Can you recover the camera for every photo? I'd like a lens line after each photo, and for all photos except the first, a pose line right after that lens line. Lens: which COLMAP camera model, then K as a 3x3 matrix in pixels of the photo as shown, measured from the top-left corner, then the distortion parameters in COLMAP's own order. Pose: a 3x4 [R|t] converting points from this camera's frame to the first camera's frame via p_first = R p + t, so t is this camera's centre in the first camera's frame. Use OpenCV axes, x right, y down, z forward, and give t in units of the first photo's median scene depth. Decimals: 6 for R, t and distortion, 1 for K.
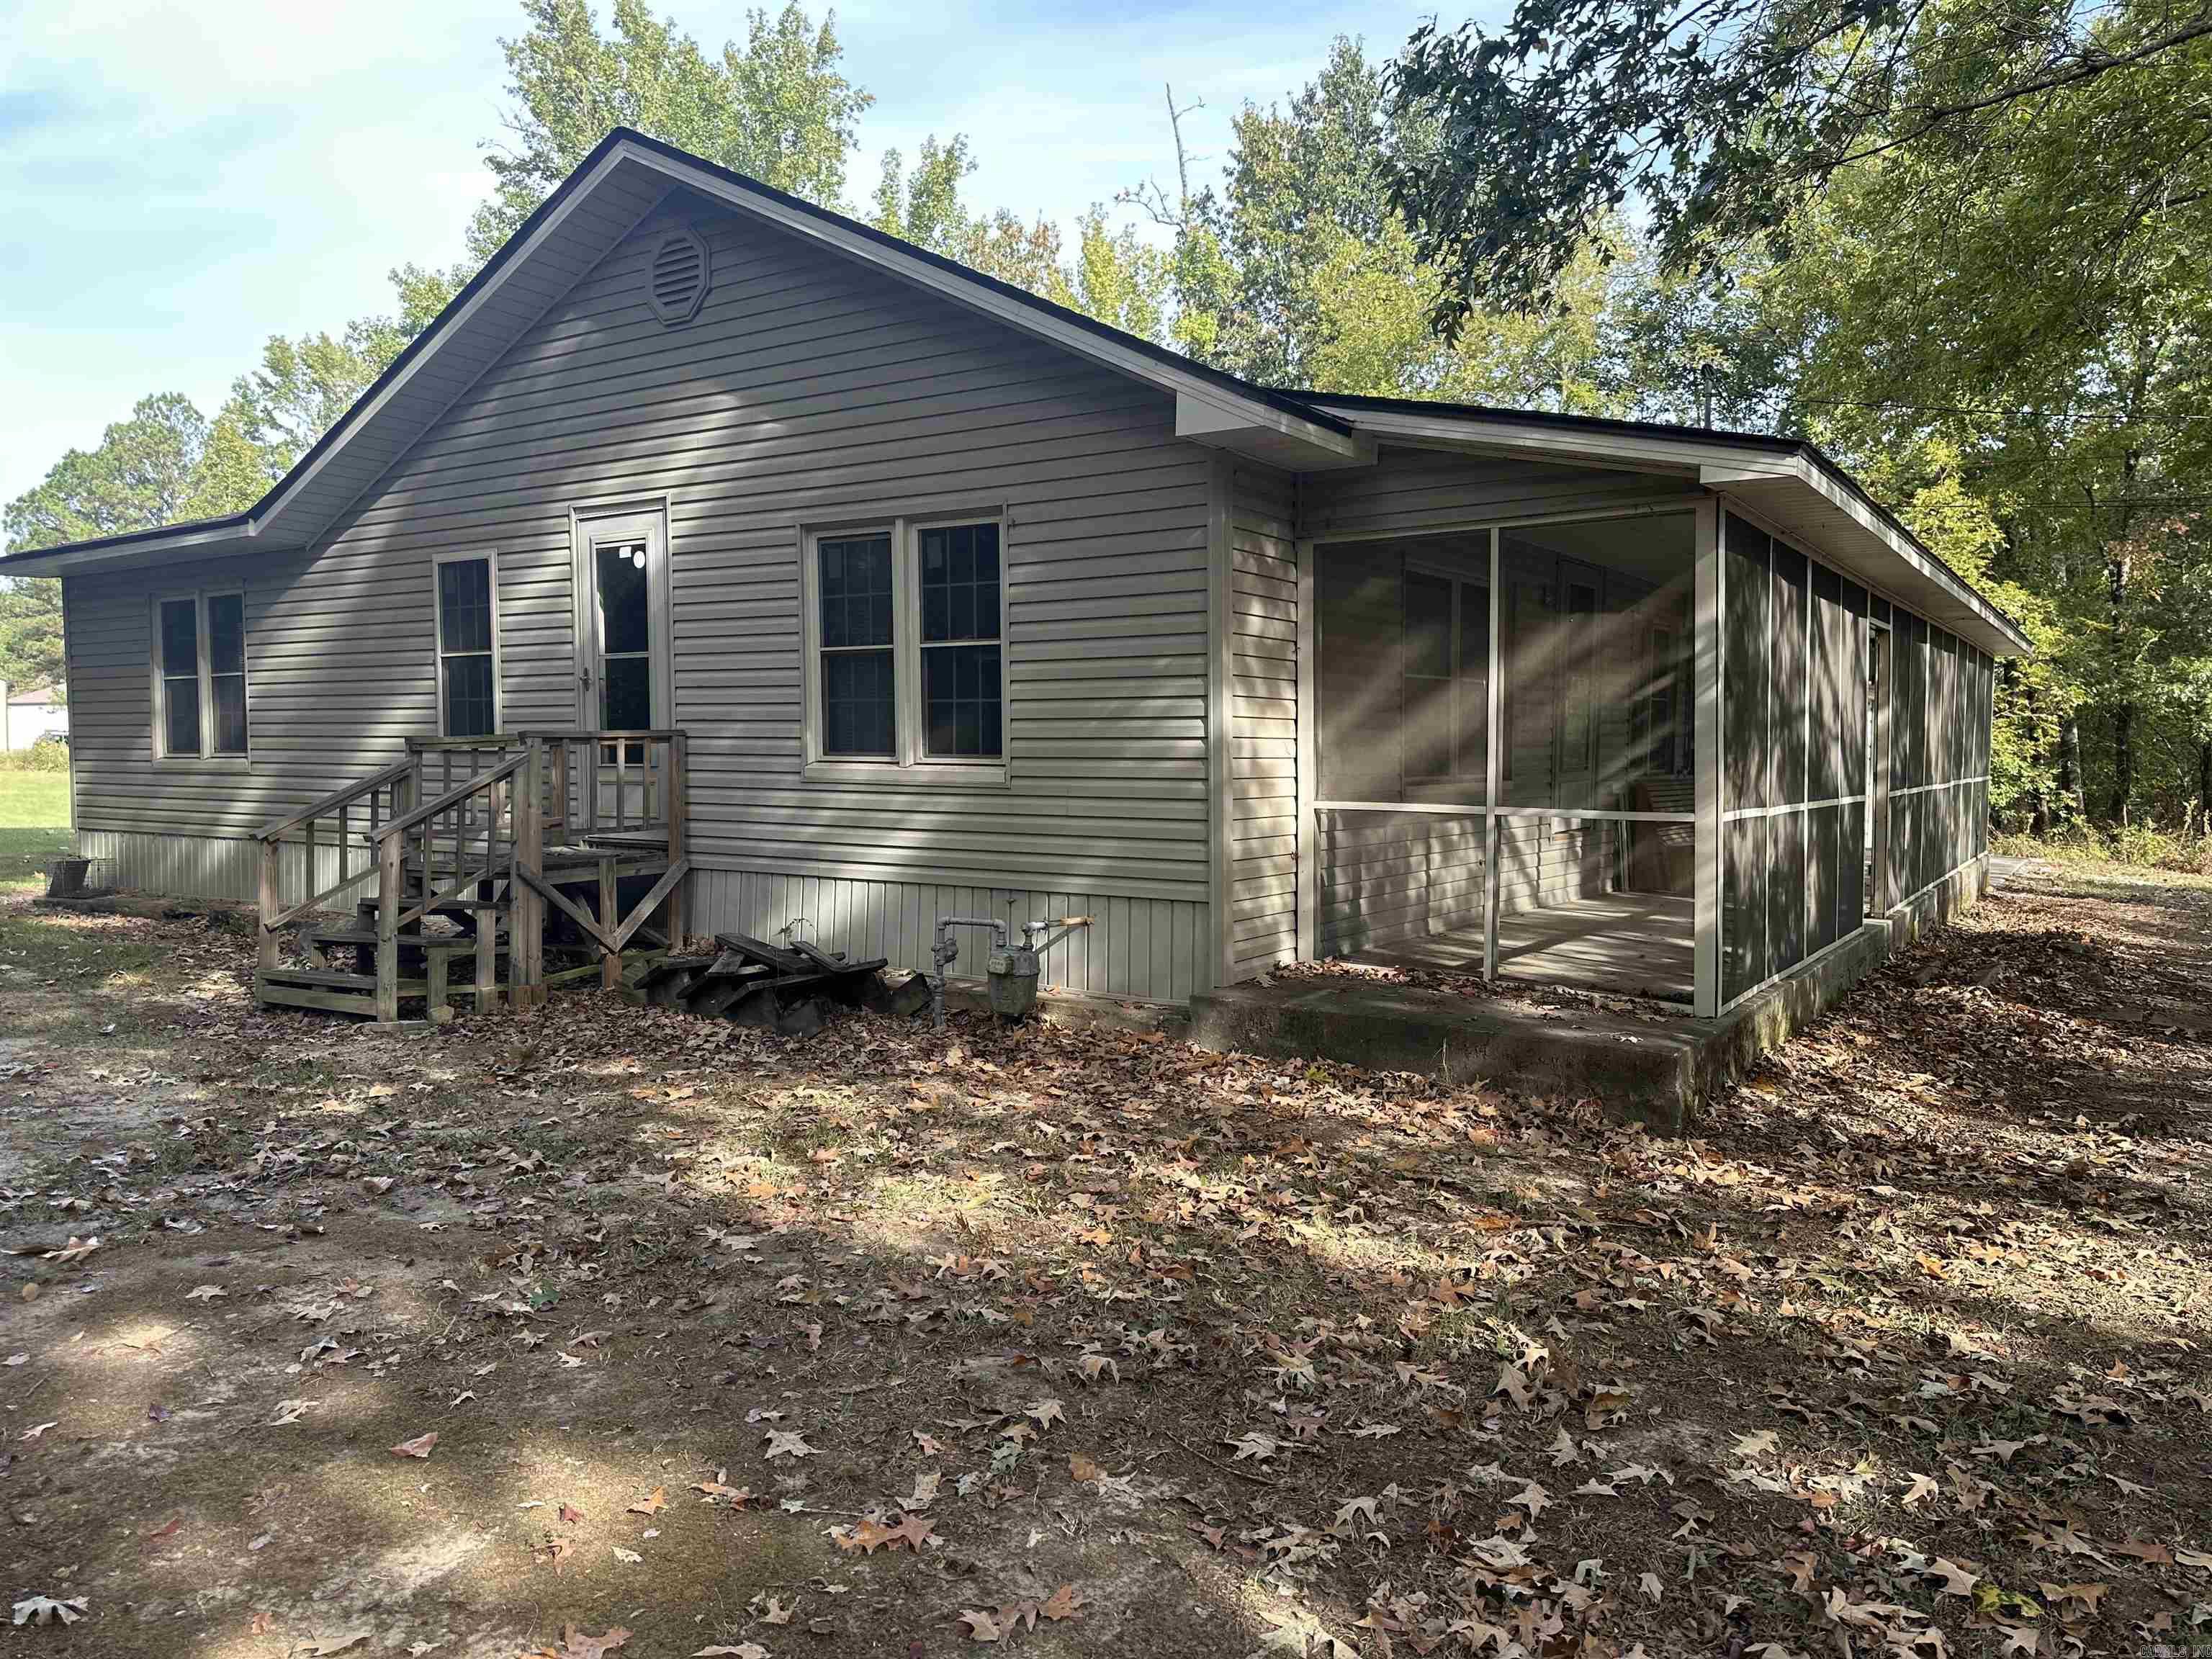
lens RADIAL K [[1557.0, 0, 1109.0], [0, 1557.0, 838.5], [0, 0, 1]] dist [0.036883, -0.044975]
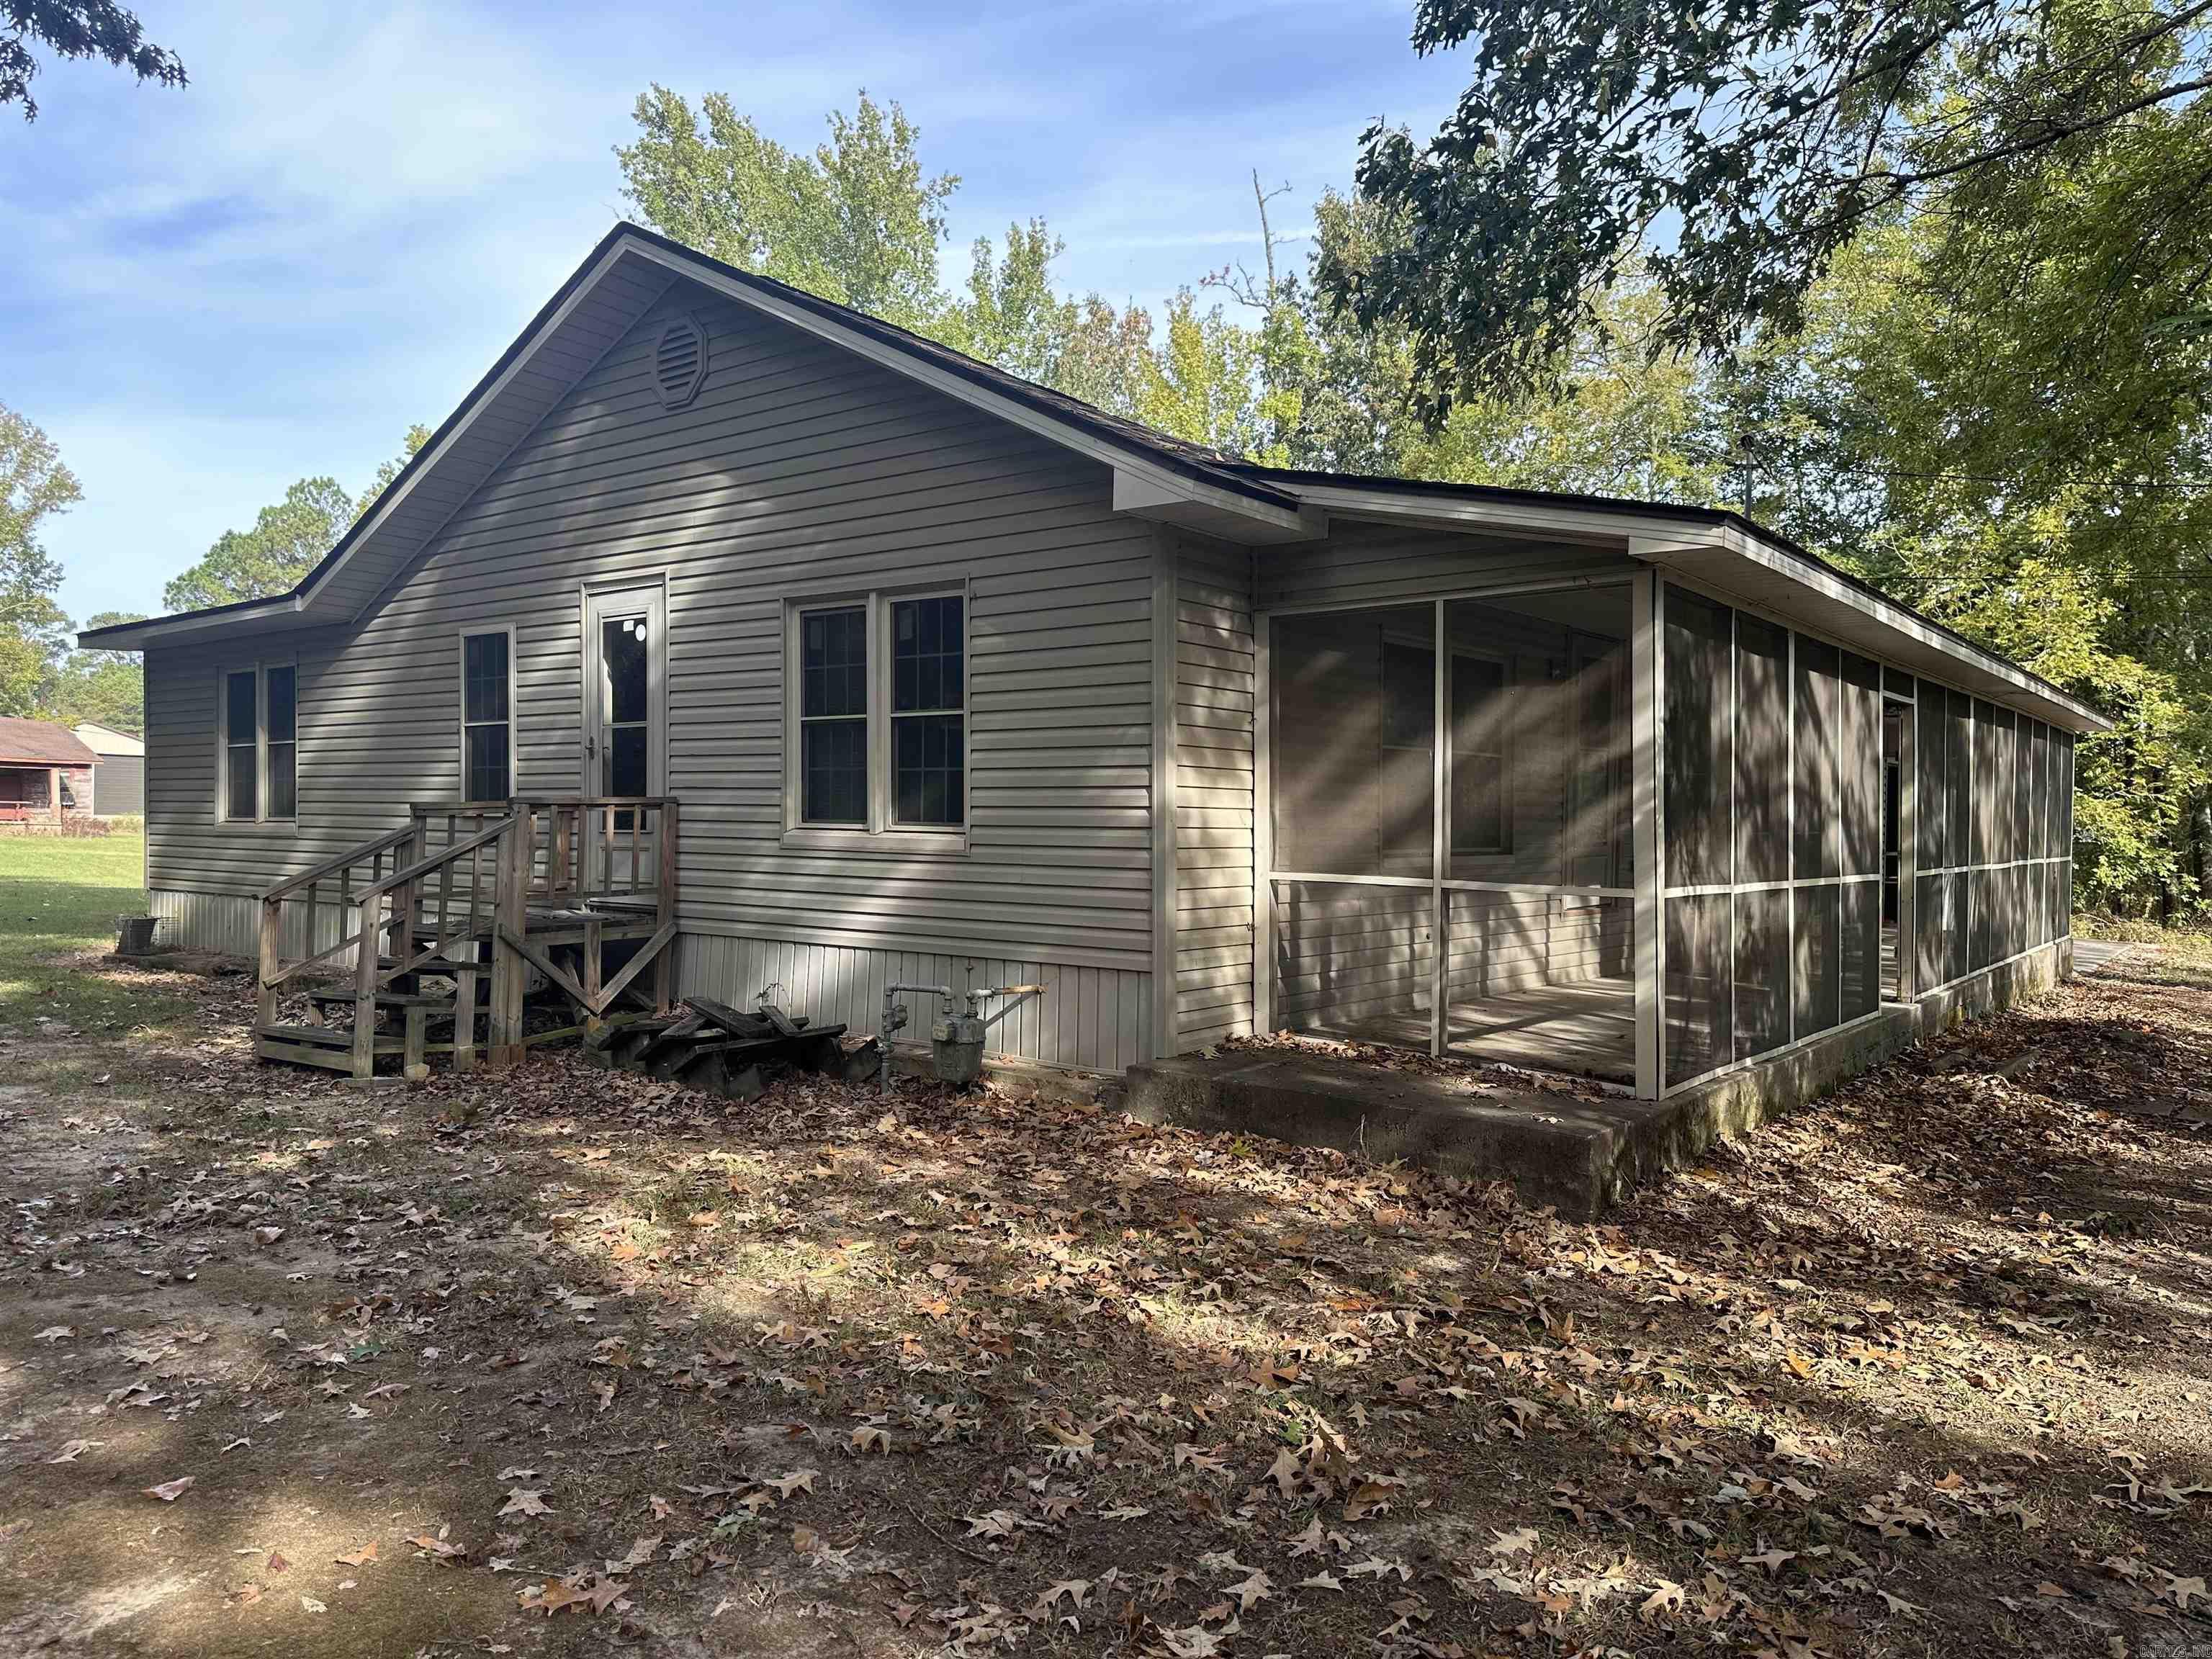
lens RADIAL K [[1557.9, 0, 1103.8], [0, 1557.9, 827.0], [0, 0, 1]] dist [0.041886, -0.051488]
pose [[0.997271, 0.008443, -0.073343, 0.103935], [-0.012373, 0.998502, -0.053297, 0.001465], [0.072783, 0.054059, 0.995882, 0.000486]]
